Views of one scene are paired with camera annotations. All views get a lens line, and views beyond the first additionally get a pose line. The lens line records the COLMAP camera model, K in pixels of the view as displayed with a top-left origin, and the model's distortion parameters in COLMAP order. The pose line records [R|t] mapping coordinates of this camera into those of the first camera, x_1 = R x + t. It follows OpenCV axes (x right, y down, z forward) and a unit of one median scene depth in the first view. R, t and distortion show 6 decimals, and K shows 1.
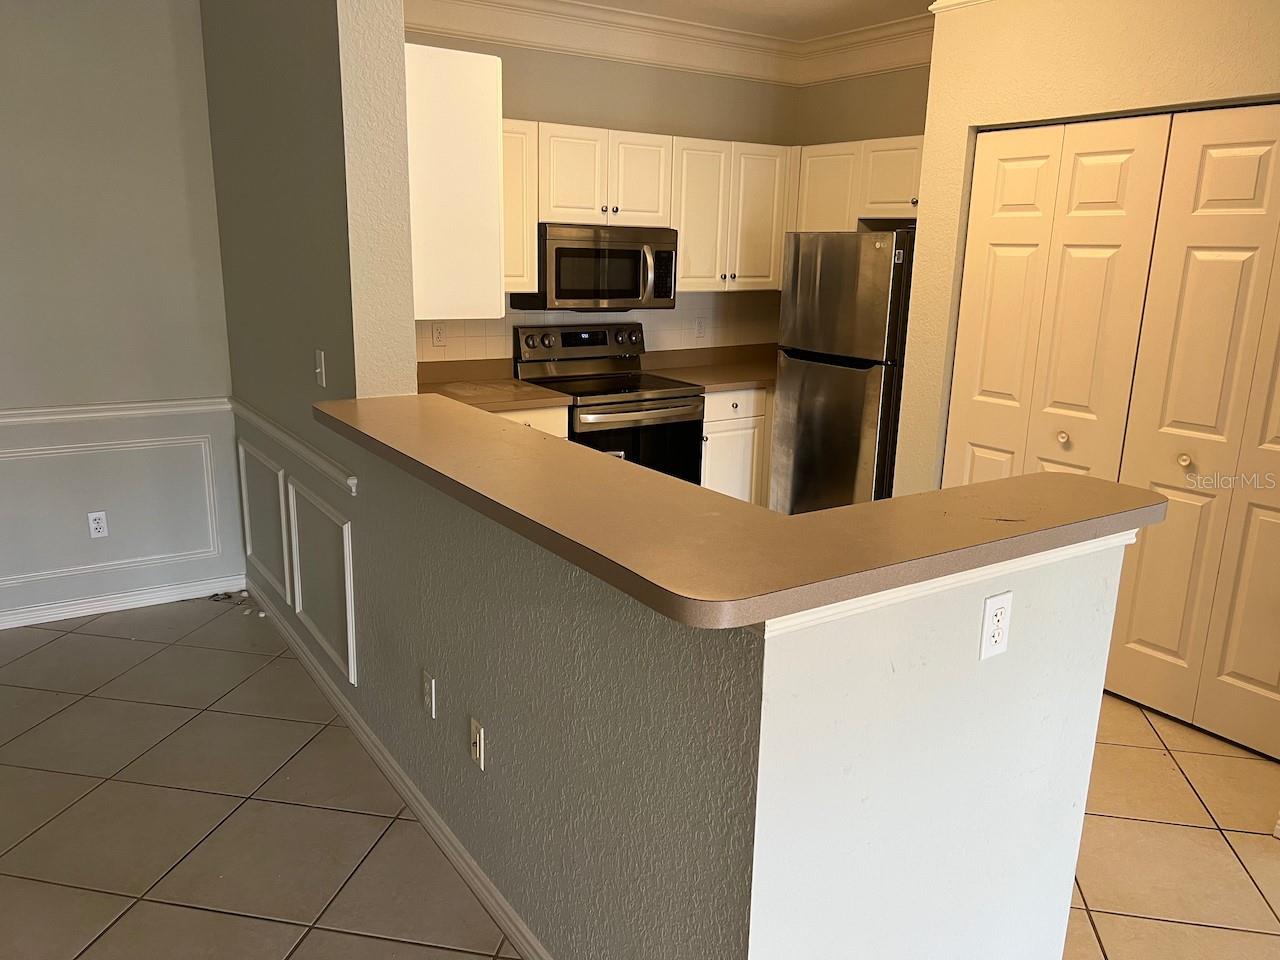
lens RADIAL K [[925.5, 0, 640.0], [0, 925.5, 480.0], [0, 0, 1]] dist [0.083446, -0.089612]
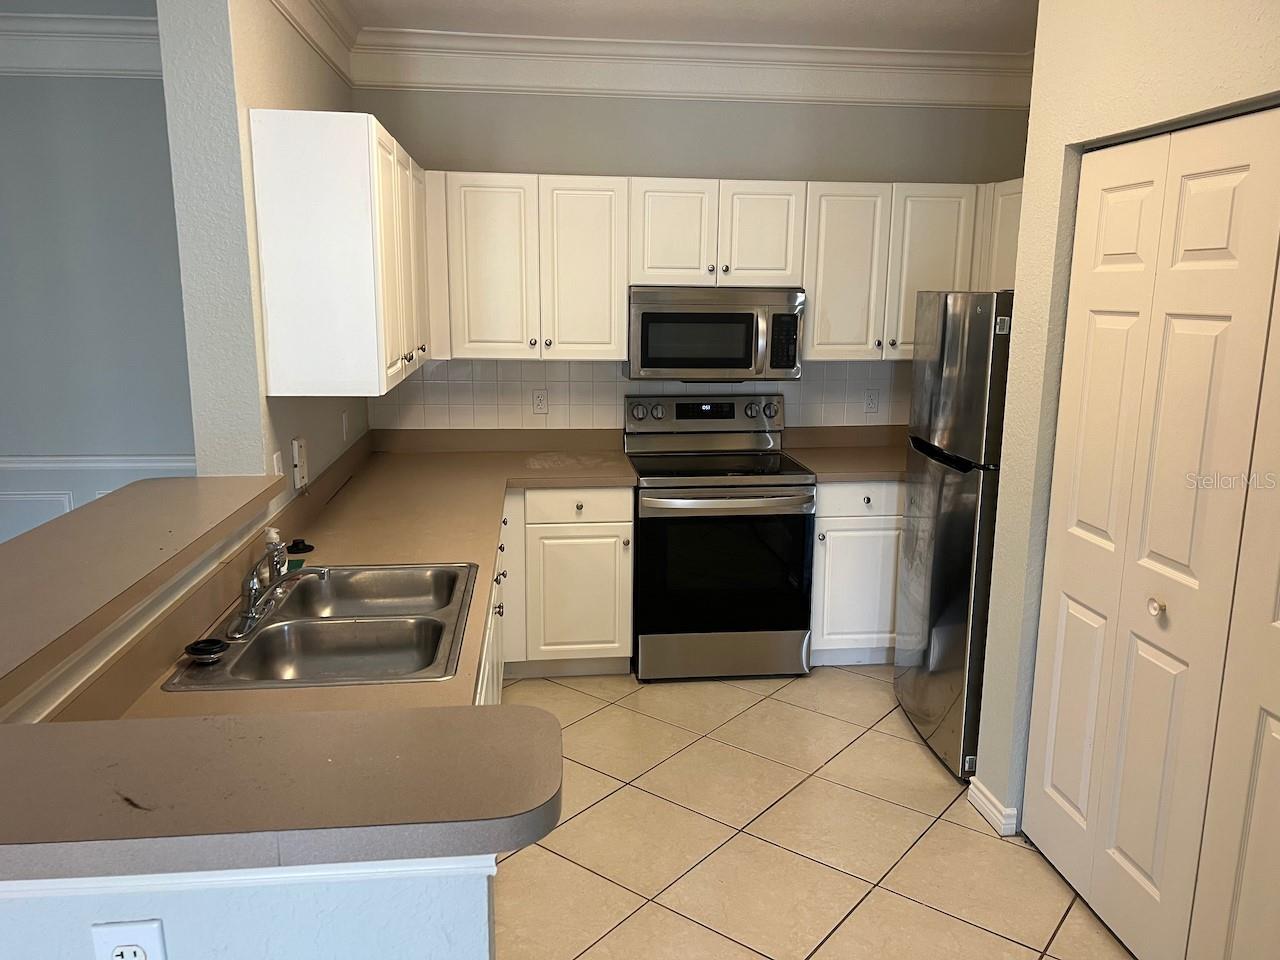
lens RADIAL K [[925.5, 0, 640.0], [0, 925.5, 480.0], [0, 0, 1]] dist [0.083446, -0.089612]
pose [[0.894343, 0.077202, -0.440671, 0.305315], [-0.100209, 0.994540, -0.029139, -0.058183], [0.436015, 0.070220, 0.897195, 0.191272]]
